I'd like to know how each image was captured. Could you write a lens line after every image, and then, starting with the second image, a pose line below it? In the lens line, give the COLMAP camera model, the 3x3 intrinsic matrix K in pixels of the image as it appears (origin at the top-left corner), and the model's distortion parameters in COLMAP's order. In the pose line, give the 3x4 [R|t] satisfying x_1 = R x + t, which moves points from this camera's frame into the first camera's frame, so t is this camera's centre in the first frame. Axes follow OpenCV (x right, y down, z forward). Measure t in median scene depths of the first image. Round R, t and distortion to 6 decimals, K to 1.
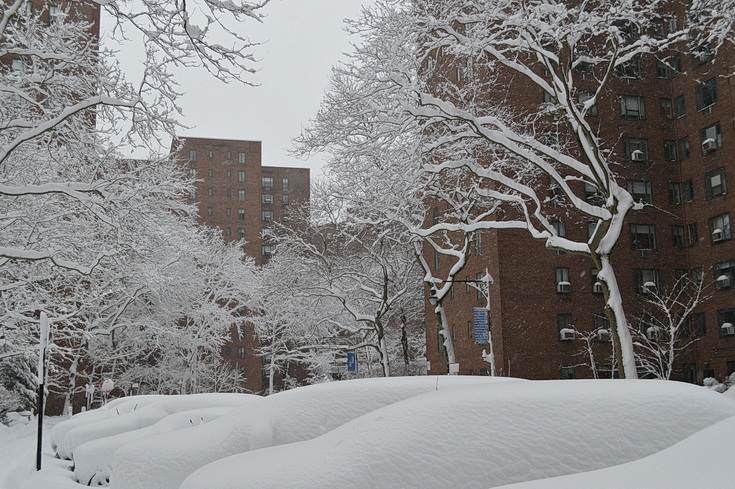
lens RADIAL K [[824.4, 0, 367.5], [0, 824.4, 244.5], [0, 0, 1]] dist [0.017251, 0.039803]
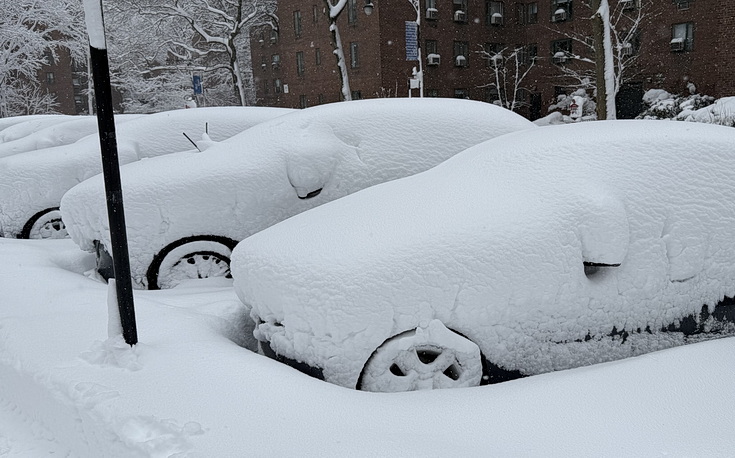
lens RADIAL K [[575.3, 0, 367.5], [0, 575.3, 229.0], [0, 0, 1]] dist [0.011860, 0.000750]
pose [[0.923641, -0.080558, 0.374697, -0.142770], [-0.060305, 0.934934, 0.349659, 0.056870], [-0.378485, -0.345556, 0.858685, 0.293266]]
